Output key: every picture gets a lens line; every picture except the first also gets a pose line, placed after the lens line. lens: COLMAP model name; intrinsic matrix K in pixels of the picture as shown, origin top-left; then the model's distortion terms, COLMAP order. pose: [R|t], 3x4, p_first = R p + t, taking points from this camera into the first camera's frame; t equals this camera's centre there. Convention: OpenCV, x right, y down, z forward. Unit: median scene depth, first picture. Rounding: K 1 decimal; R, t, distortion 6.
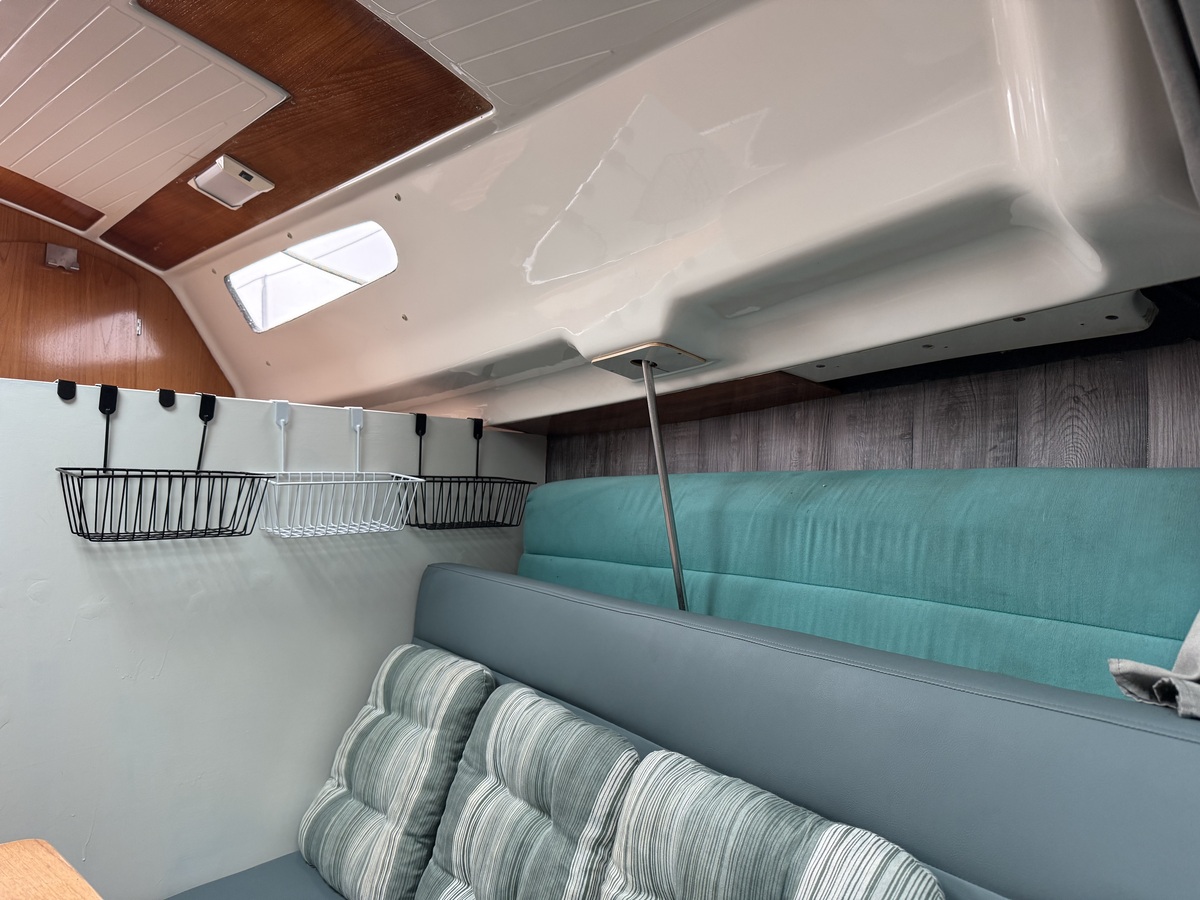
lens RADIAL K [[848.2, 0, 611.6], [0, 848.2, 457.1], [0, 0, 1]] dist [0.026123, -0.039541]
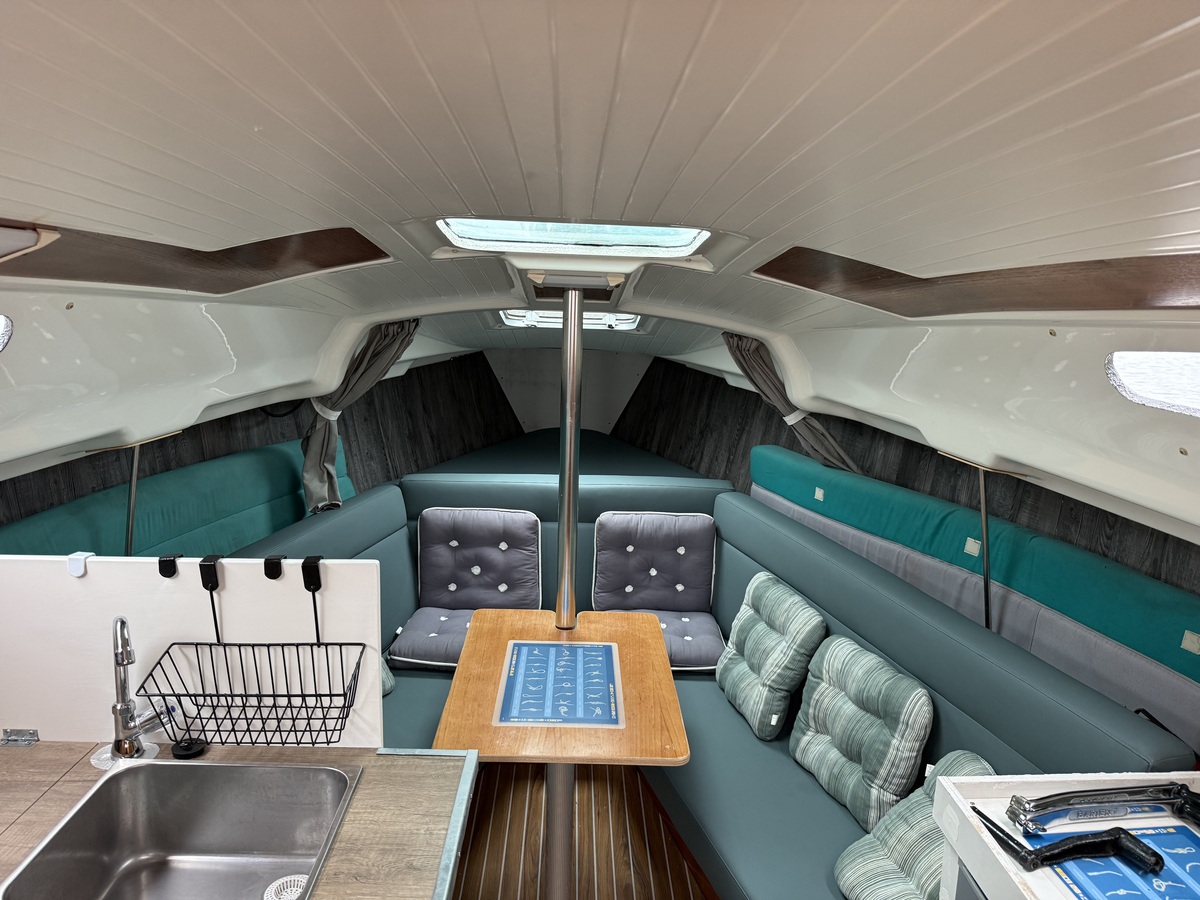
lens RADIAL K [[848.2, 0, 594.6], [0, 848.2, 447.6], [0, 0, 1]] dist [0.026123, -0.039541]
pose [[-0.697240, -0.172908, 0.695672, -1.322425], [-0.060922, 0.981255, 0.182831, -0.360616], [-0.714245, 0.085095, -0.694704, 1.253405]]
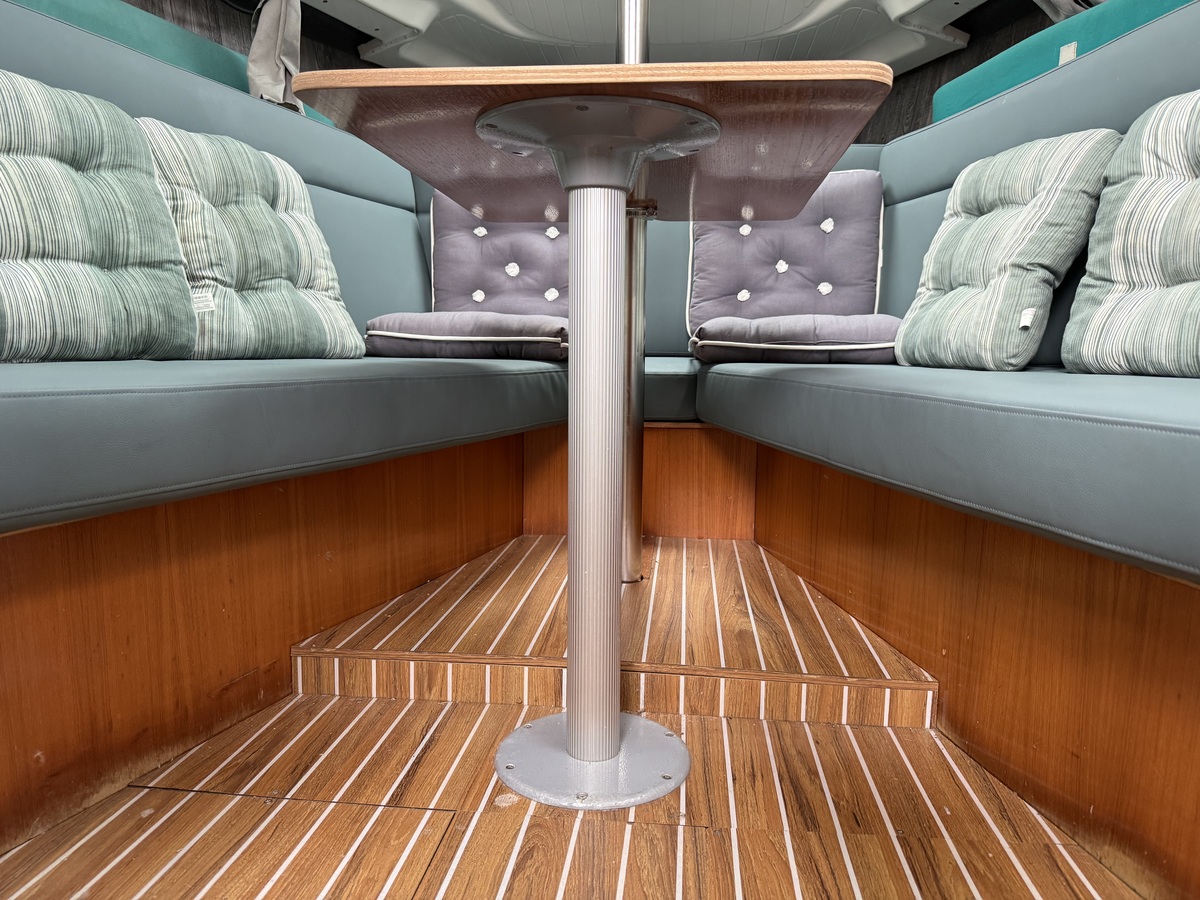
lens RADIAL K [[848.2, 0, 591.2], [0, 848.2, 471.4], [0, 0, 1]] dist [0.026123, -0.039541]
pose [[-0.591441, -0.106337, 0.799306, -0.973659], [-0.039564, 0.993899, 0.102950, 0.471142], [-0.805377, 0.029266, -0.592040, 0.798847]]
